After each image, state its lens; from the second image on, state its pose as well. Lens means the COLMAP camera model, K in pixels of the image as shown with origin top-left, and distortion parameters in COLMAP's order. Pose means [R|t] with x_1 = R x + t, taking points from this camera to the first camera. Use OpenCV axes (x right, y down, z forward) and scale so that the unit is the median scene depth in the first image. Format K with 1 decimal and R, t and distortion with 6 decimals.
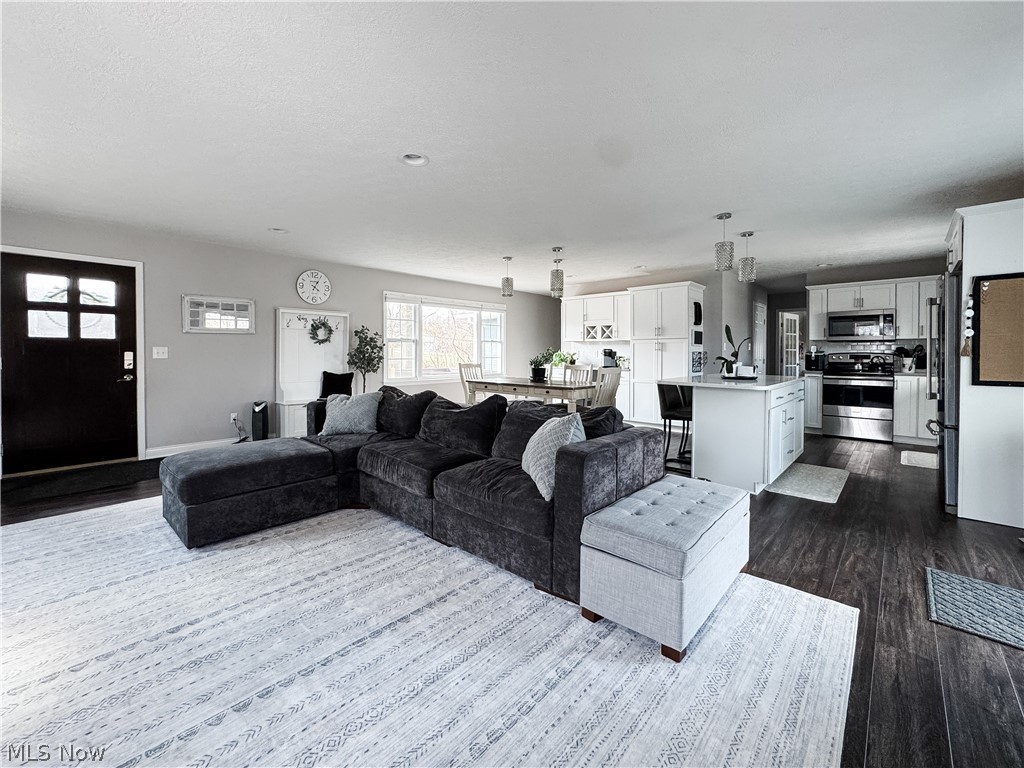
lens RADIAL K [[425.0, 0, 510.4], [0, 425.0, 349.9], [0, 0, 1]] dist [-0.025965, 0.008921]
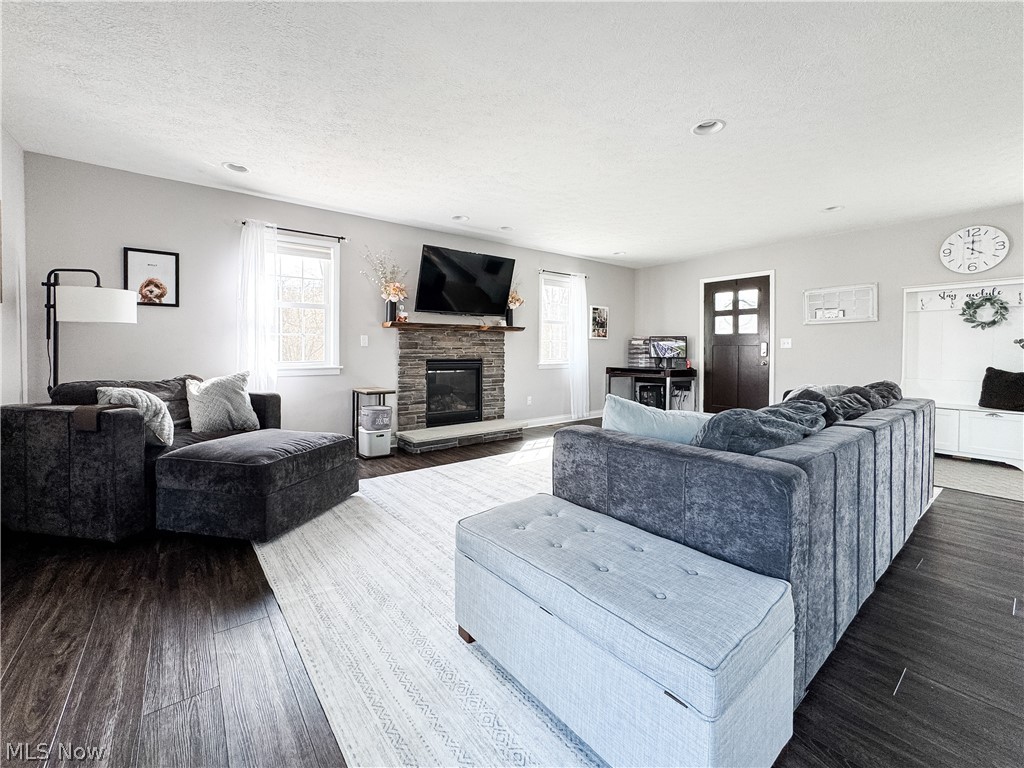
lens RADIAL K [[445.2, 0, 511.0], [0, 445.2, 356.1], [0, 0, 1]] dist [-0.017999, 0.004166]
pose [[-0.135745, 0.005586, -0.990728, 0.373761], [0.003393, 0.999981, 0.005173, 0.025516], [0.990738, -0.002659, -0.135761, 0.309112]]
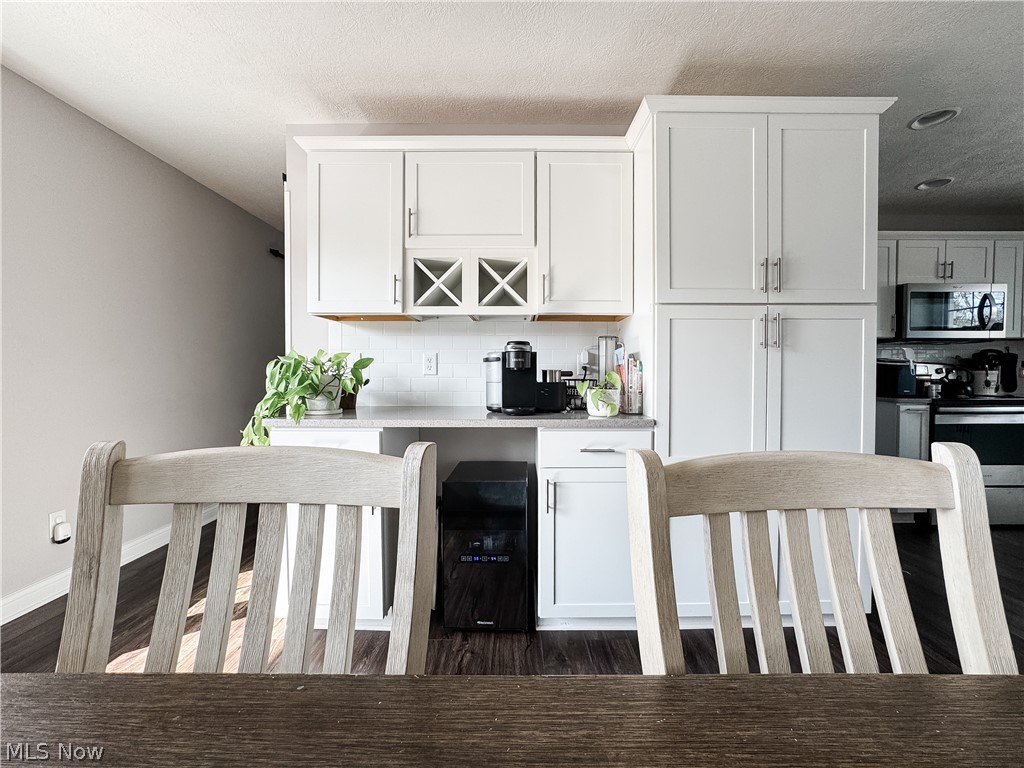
lens RADIAL K [[425.0, 0, 515.1], [0, 425.0, 377.2], [0, 0, 1]] dist [-0.025965, 0.008921]
pose [[0.721804, -0.013901, 0.691958, 0.055628], [-0.001089, 0.999774, 0.021221, 0.015937], [-0.692097, -0.016072, 0.721626, 0.996640]]
